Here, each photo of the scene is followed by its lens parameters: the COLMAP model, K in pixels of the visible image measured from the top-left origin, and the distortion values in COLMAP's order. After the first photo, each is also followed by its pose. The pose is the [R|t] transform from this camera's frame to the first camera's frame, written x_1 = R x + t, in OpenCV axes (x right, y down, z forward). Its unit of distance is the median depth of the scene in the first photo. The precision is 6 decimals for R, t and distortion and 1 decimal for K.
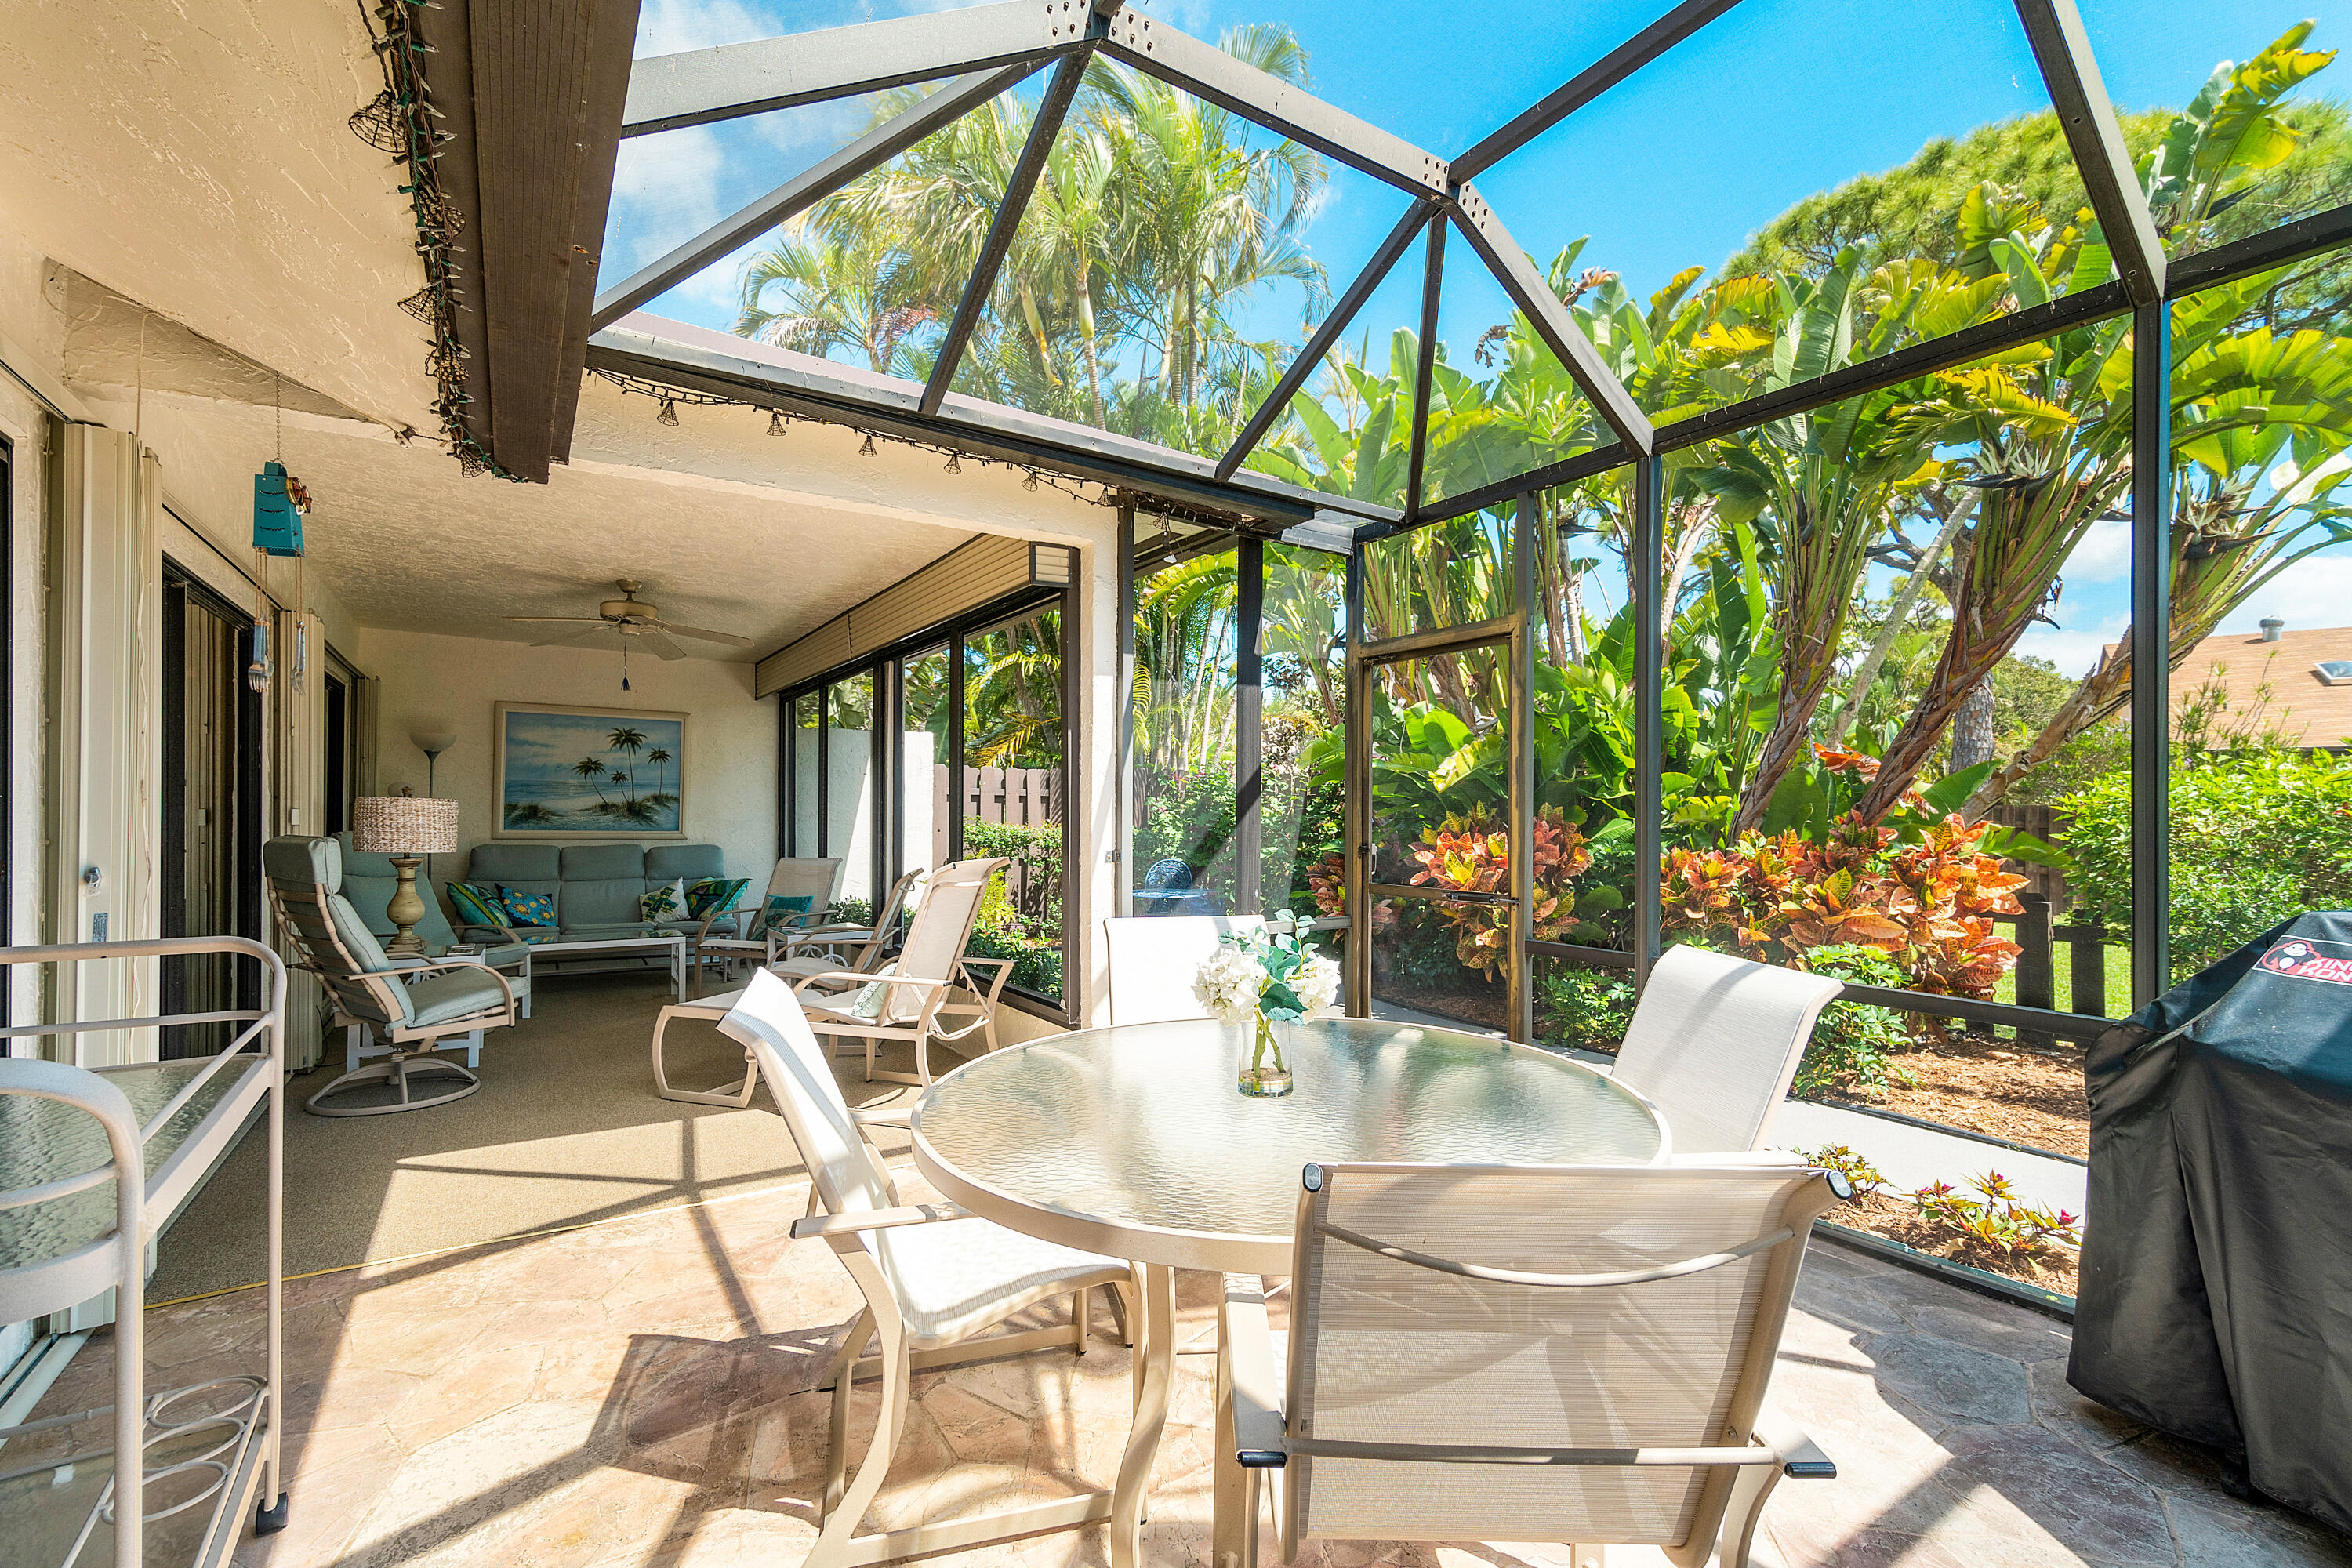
lens RADIAL K [[1046.7, 0, 1202.5], [0, 1046.7, 800.3], [0, 0, 1]] dist [-0.005374, -0.002032]
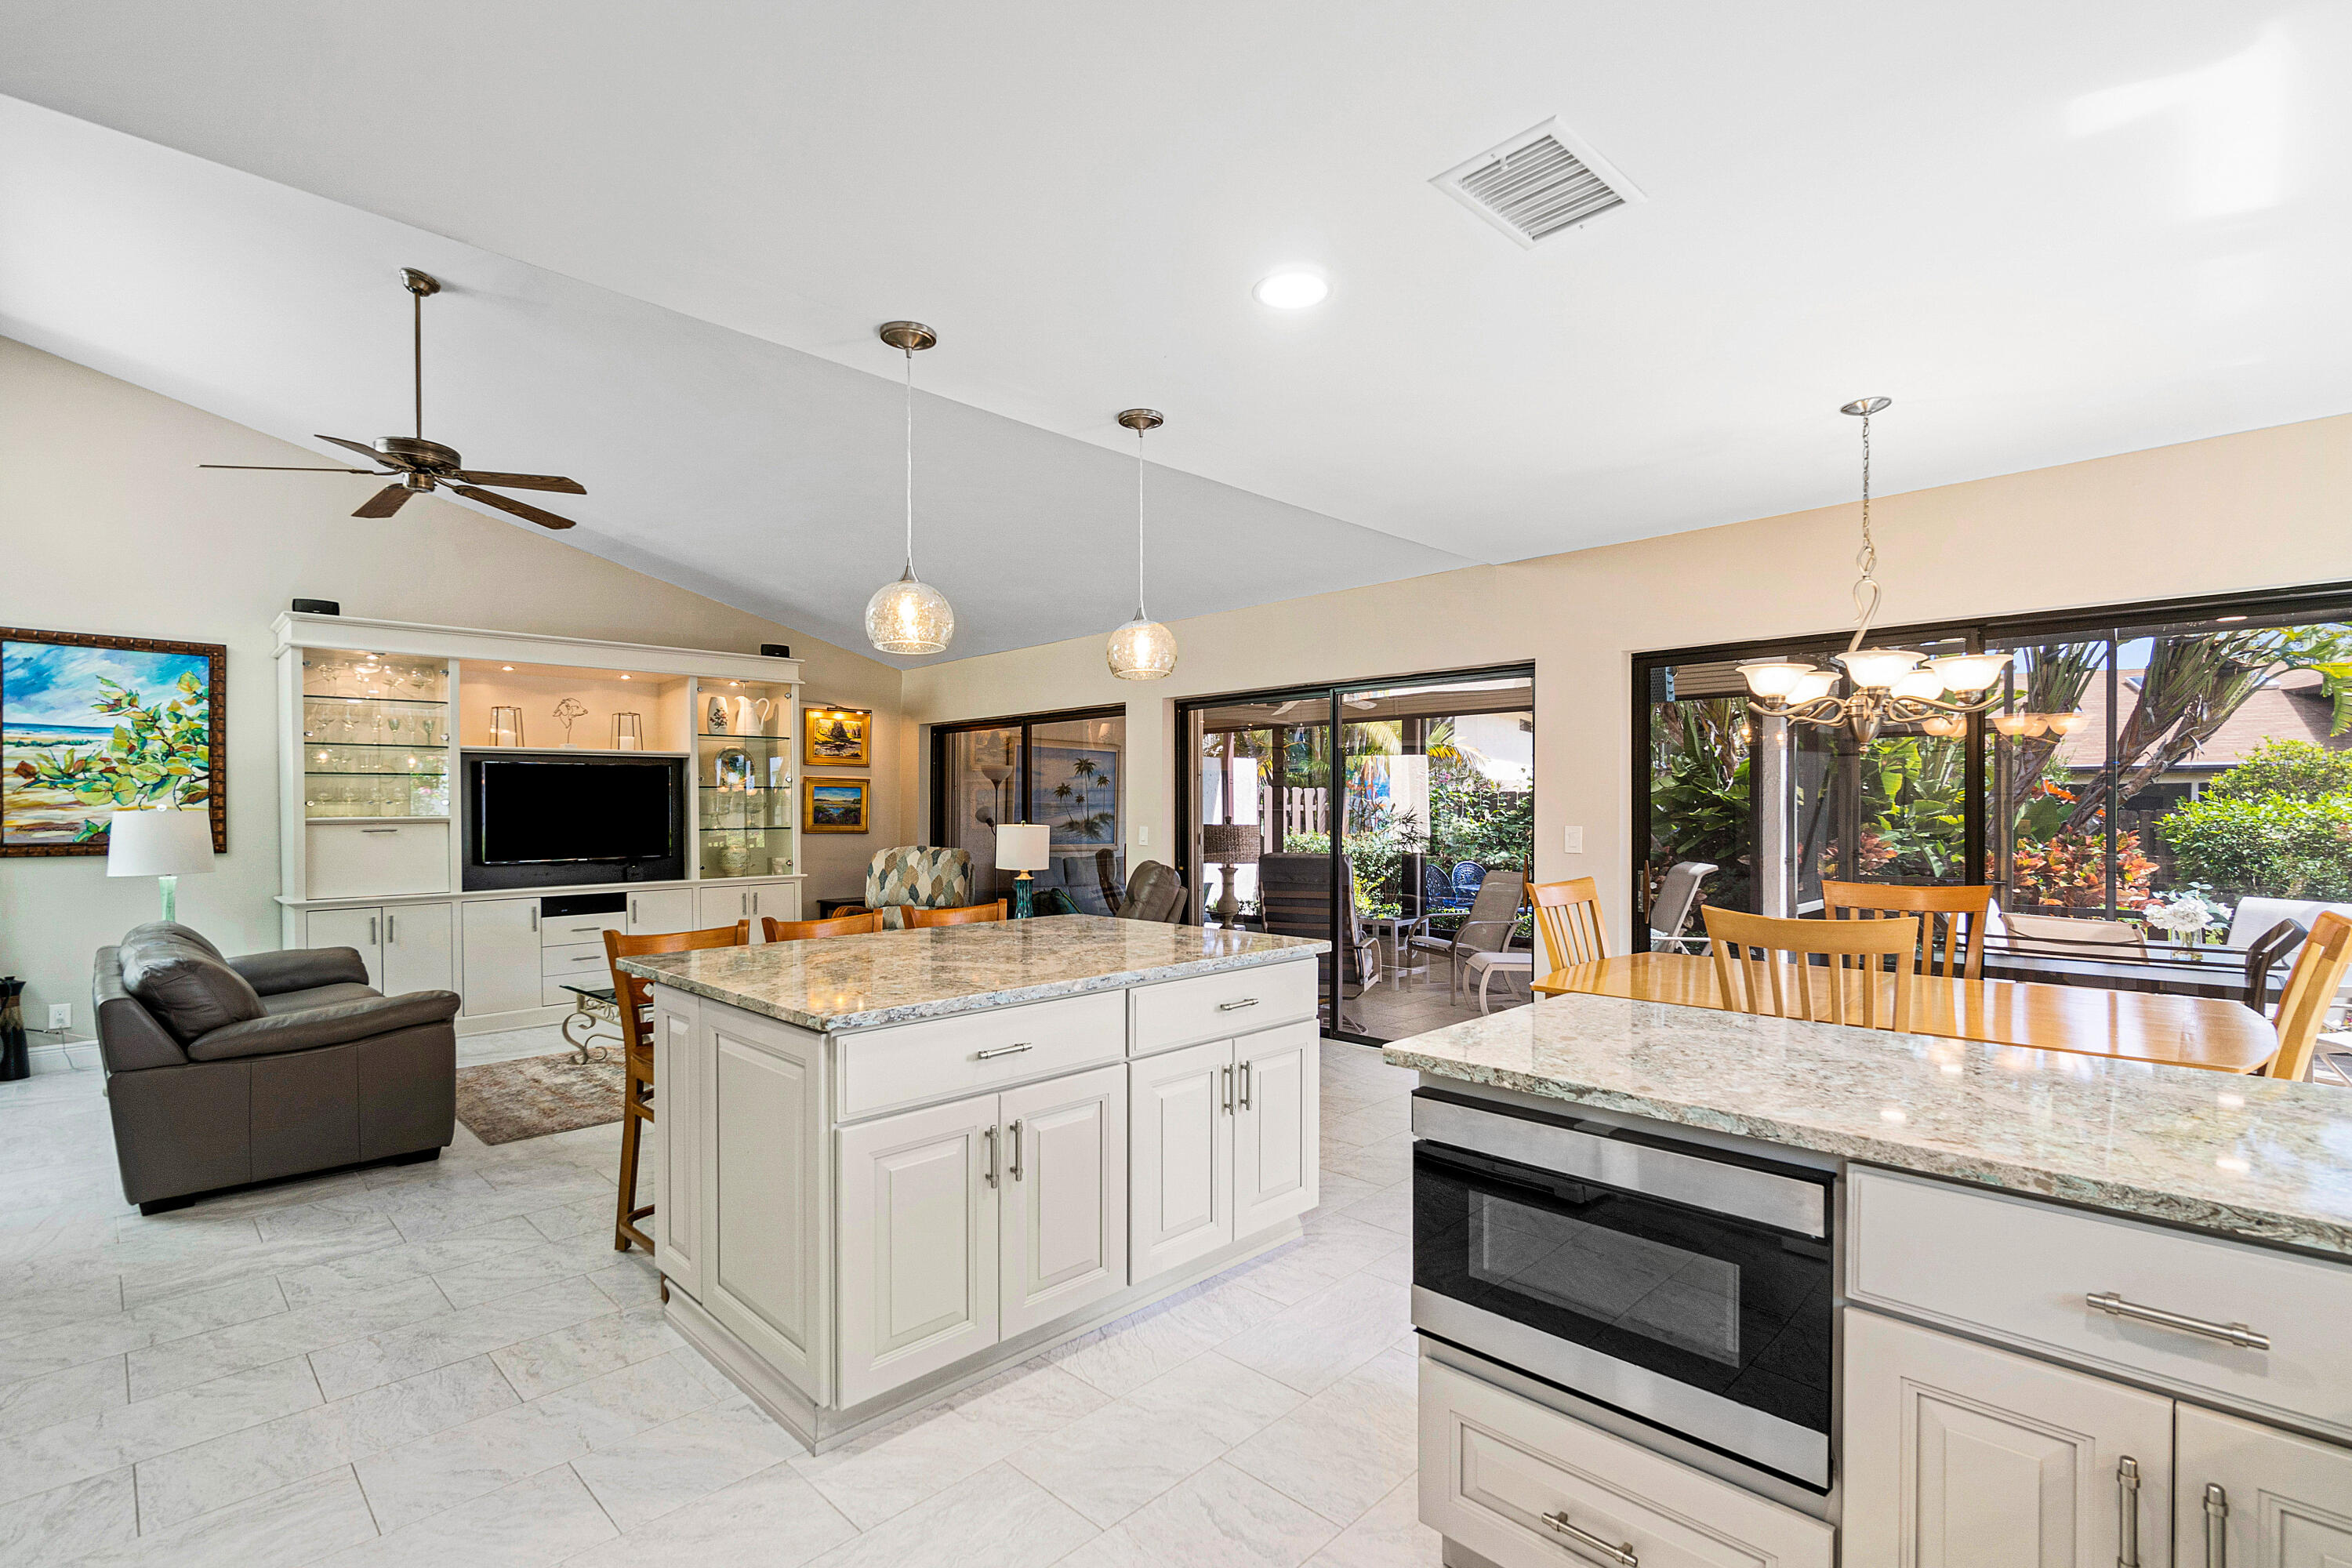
lens RADIAL K [[1046.7, 0, 1219.3], [0, 1046.7, 816.4], [0, 0, 1]] dist [-0.005374, -0.002032]
pose [[0.974208, -0.004583, 0.225605, -0.672461], [0.001345, 0.999894, 0.014504, -0.019514], [-0.225648, -0.013826, 0.974111, -0.188680]]
